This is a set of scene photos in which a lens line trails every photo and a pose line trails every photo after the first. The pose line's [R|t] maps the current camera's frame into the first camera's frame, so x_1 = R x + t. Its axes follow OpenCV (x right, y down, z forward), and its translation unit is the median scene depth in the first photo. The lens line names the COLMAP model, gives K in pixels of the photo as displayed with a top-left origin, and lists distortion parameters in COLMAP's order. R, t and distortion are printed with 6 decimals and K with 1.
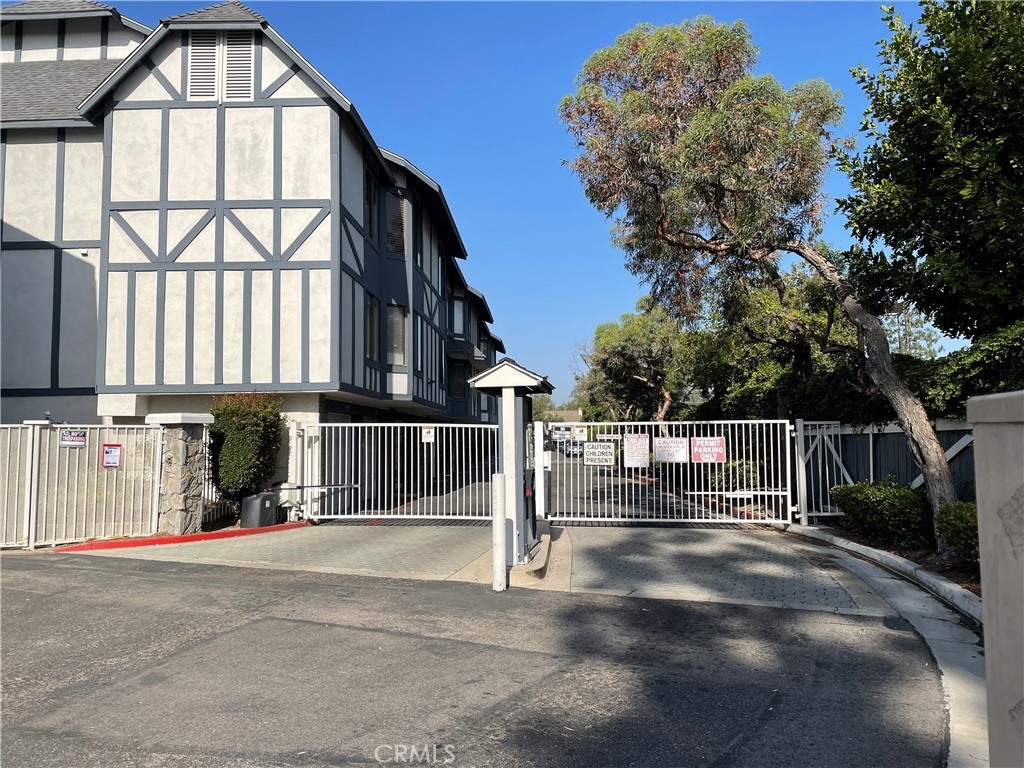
lens RADIAL K [[770.6, 0, 512.0], [0, 770.6, 384.0], [0, 0, 1]] dist [0.096644, -0.129620]
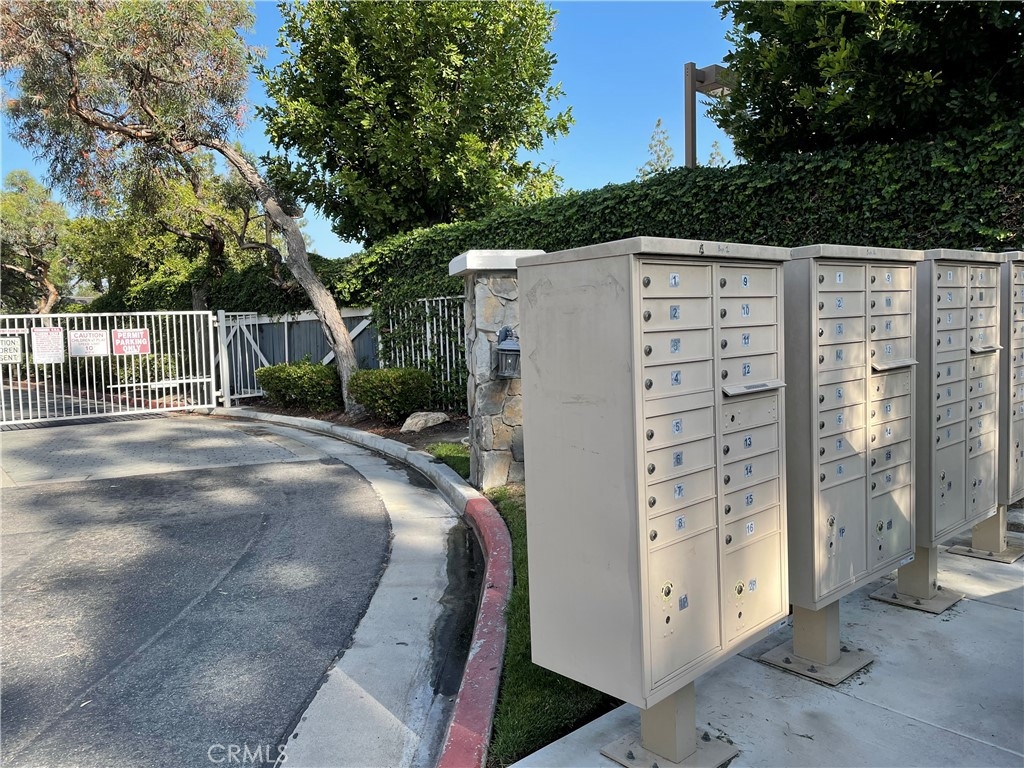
lens RADIAL K [[770.6, 0, 512.0], [0, 770.6, 384.0], [0, 0, 1]] dist [0.096644, -0.129620]
pose [[0.730281, -0.068252, 0.679729, -0.087346], [-0.020372, 0.992378, 0.121532, 0.008440], [-0.682843, -0.102600, 0.723325, -0.069836]]
